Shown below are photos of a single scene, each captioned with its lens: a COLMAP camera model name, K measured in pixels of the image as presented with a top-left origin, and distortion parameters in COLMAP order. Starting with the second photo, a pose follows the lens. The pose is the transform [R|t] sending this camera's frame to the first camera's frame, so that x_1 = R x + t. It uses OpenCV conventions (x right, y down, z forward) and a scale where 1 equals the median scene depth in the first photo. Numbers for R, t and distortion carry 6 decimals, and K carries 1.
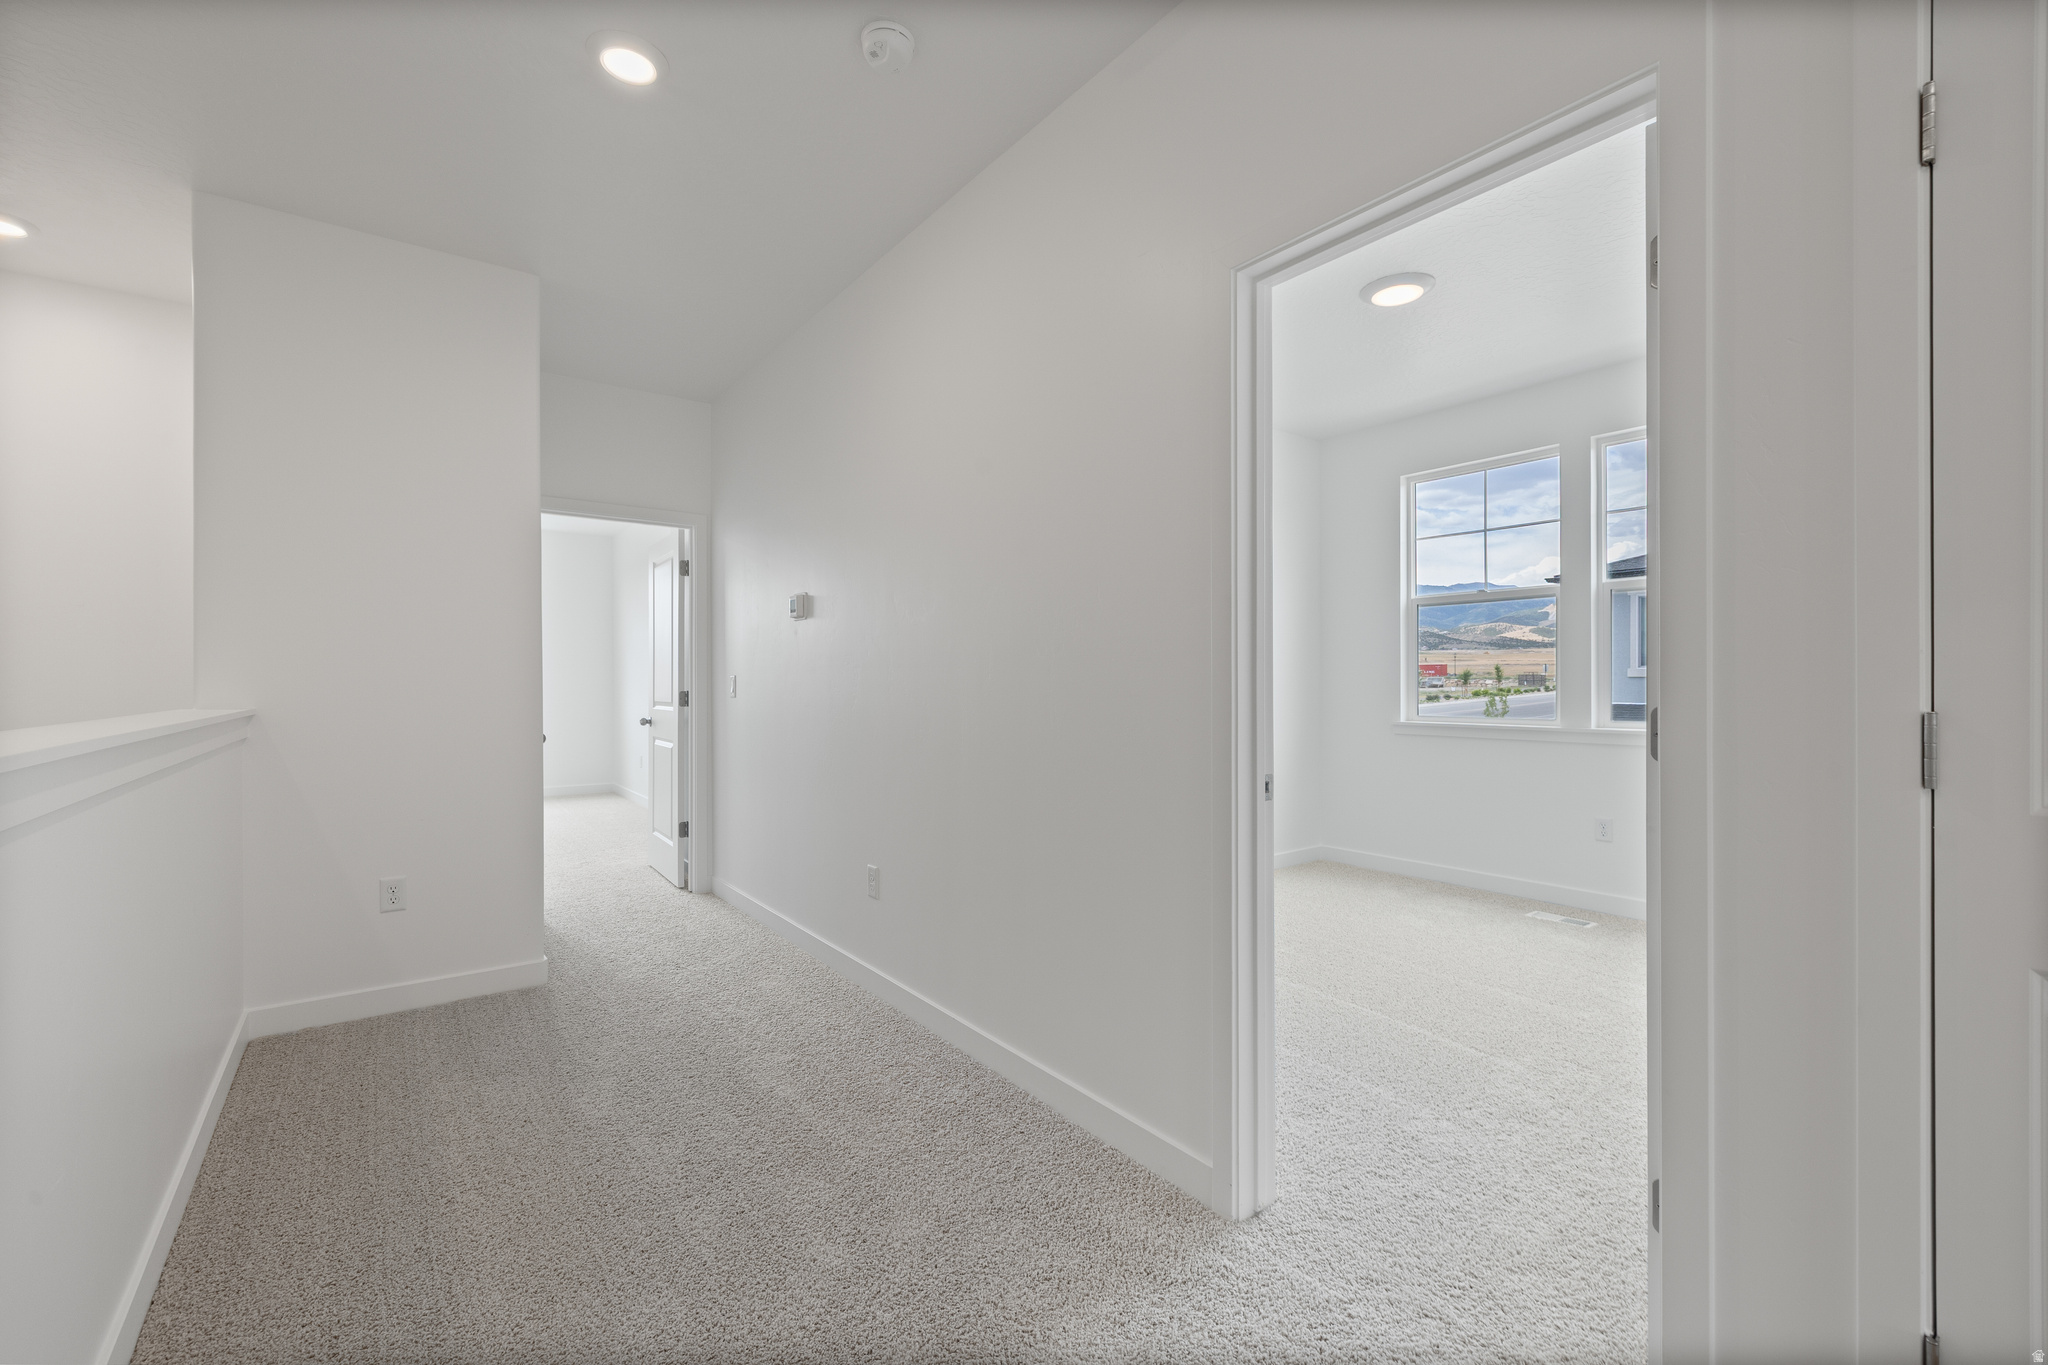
lens RADIAL K [[874.2, 0, 1027.4], [0, 874.2, 690.2], [0, 0, 1]] dist [0.001137, 0.000694]
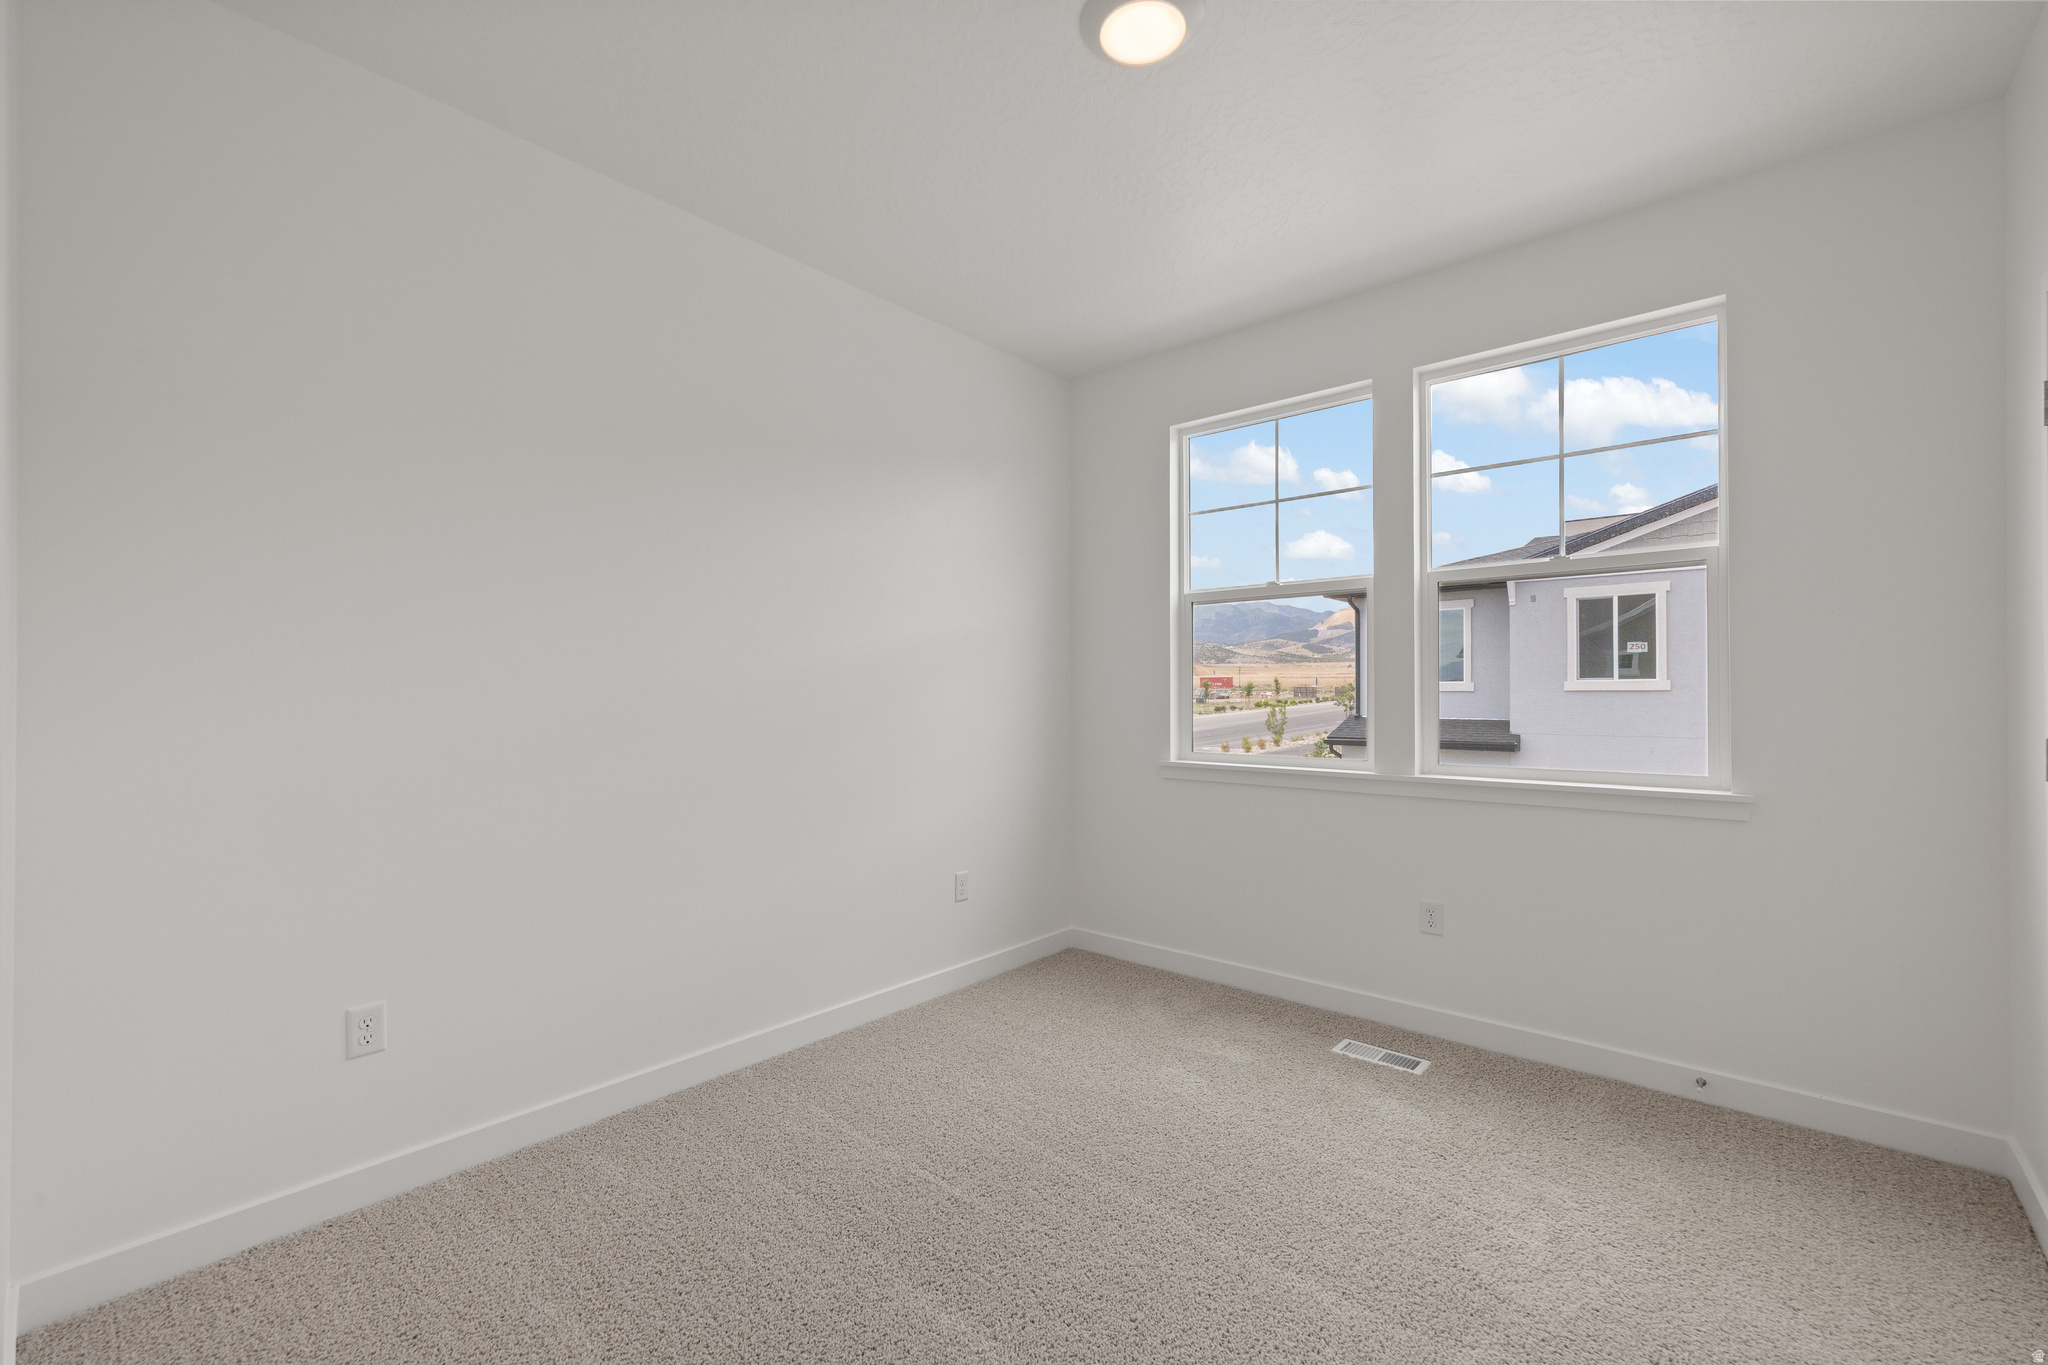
lens RADIAL K [[874.2, 0, 1027.4], [0, 874.2, 690.2], [0, 0, 1]] dist [0.001137, 0.000694]
pose [[0.976616, 0.003824, 0.214956, 0.032588], [-0.001351, 0.999931, -0.011652, -0.003199], [-0.214985, 0.011089, 0.976554, 0.066294]]
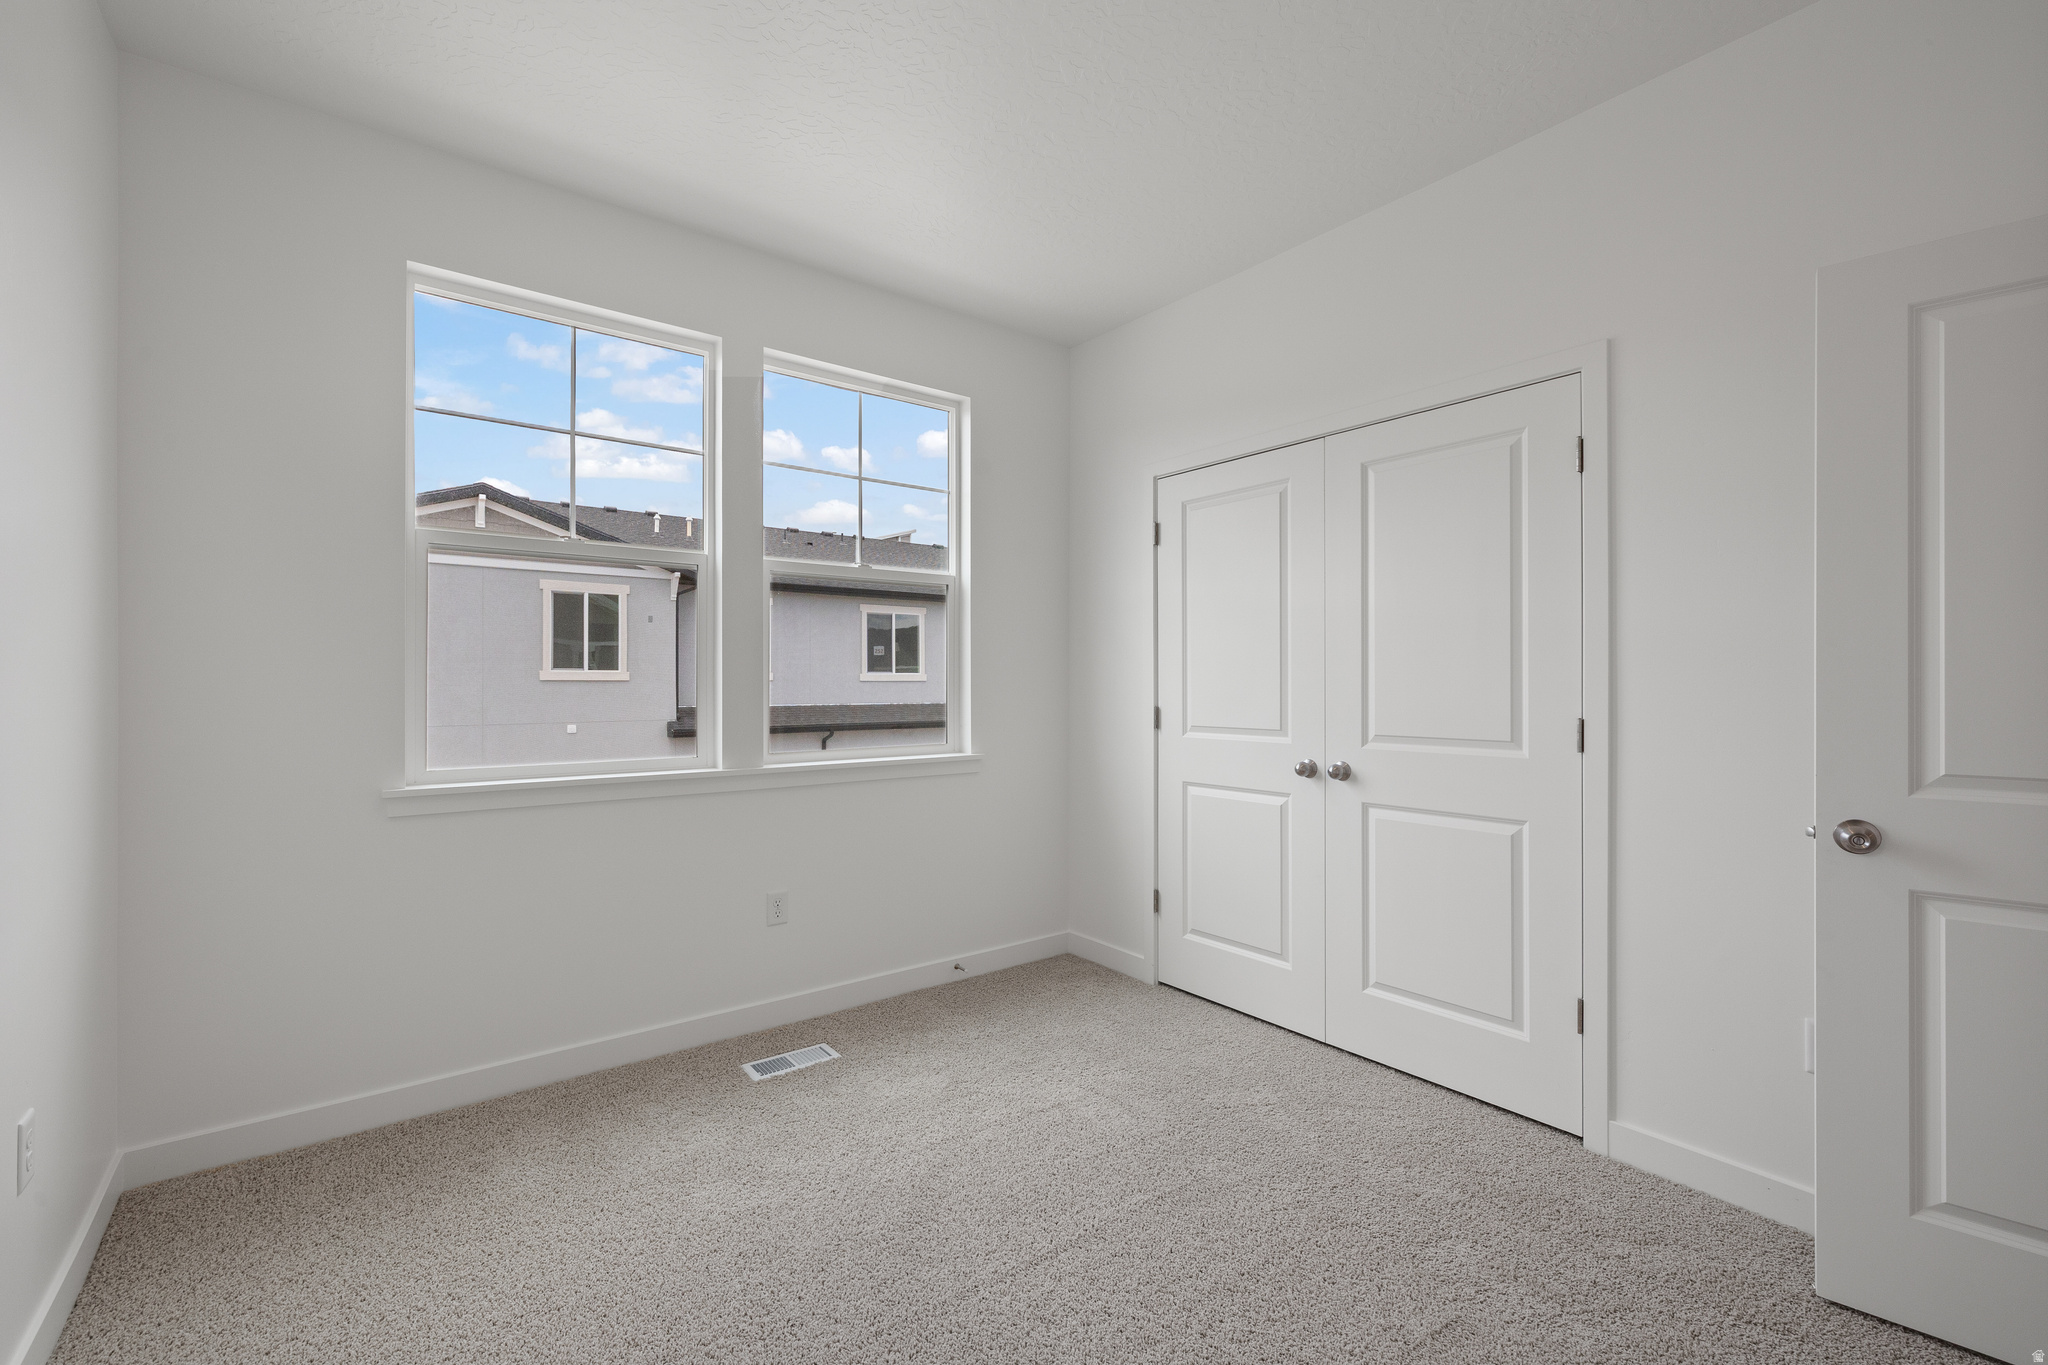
lens RADIAL K [[874.2, 0, 1027.4], [0, 874.2, 690.2], [0, 0, 1]] dist [0.001137, 0.000694]
pose [[-0.030849, -0.000425, 0.999524, -0.004937], [0.009317, 0.999956, 0.000712, -0.002560], [-0.999481, 0.009334, -0.030844, 0.138302]]
